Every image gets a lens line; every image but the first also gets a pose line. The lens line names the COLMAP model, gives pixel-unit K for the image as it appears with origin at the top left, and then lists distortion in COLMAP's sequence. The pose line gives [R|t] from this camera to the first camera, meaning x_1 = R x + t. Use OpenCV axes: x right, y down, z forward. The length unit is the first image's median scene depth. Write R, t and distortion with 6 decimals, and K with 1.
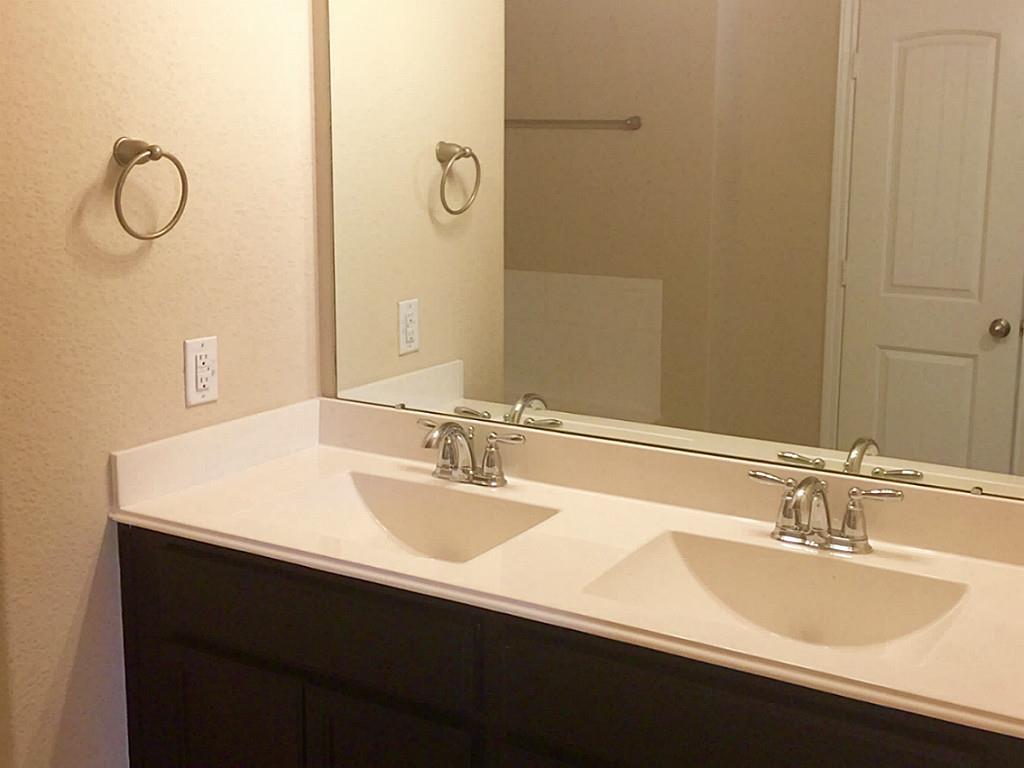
lens RADIAL K [[1172.6, 0, 512.2], [0, 1172.6, 357.0], [0, 0, 1]] dist [0.005505, -0.067404]
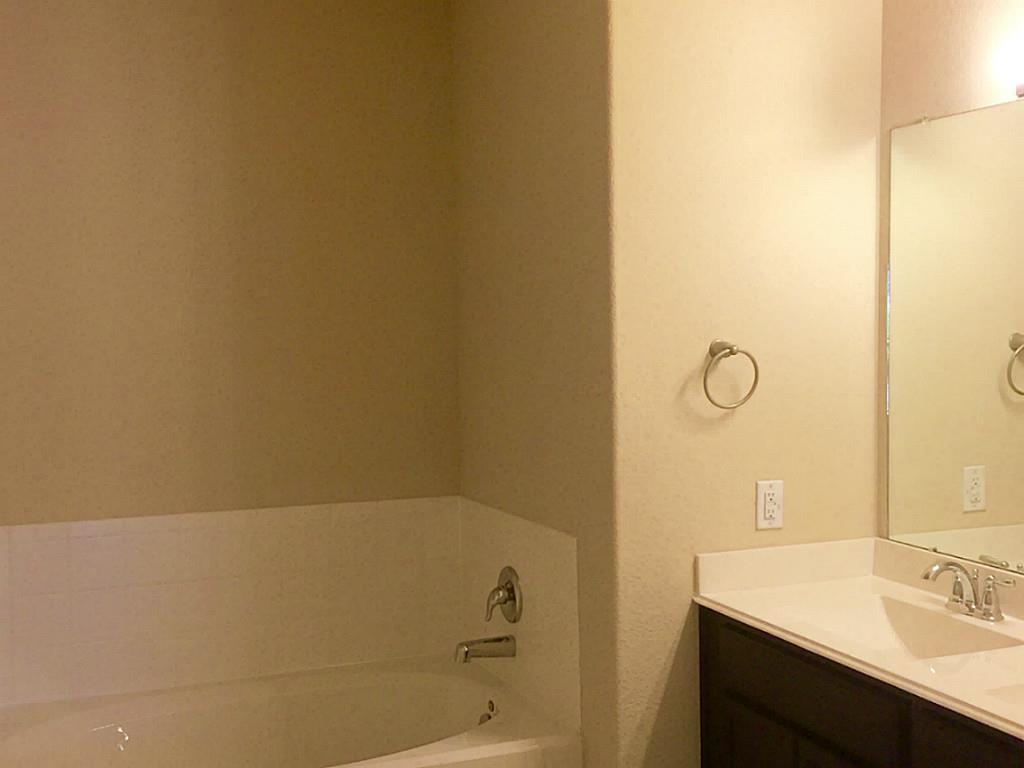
lens RADIAL K [[1172.6, 0, 512.2], [0, 1172.6, 357.0], [0, 0, 1]] dist [0.005505, -0.067404]
pose [[0.788872, 0.001696, -0.614555, 0.339470], [-0.090360, 0.989448, -0.113260, 0.023092], [0.607878, 0.144878, 0.780701, -0.281733]]
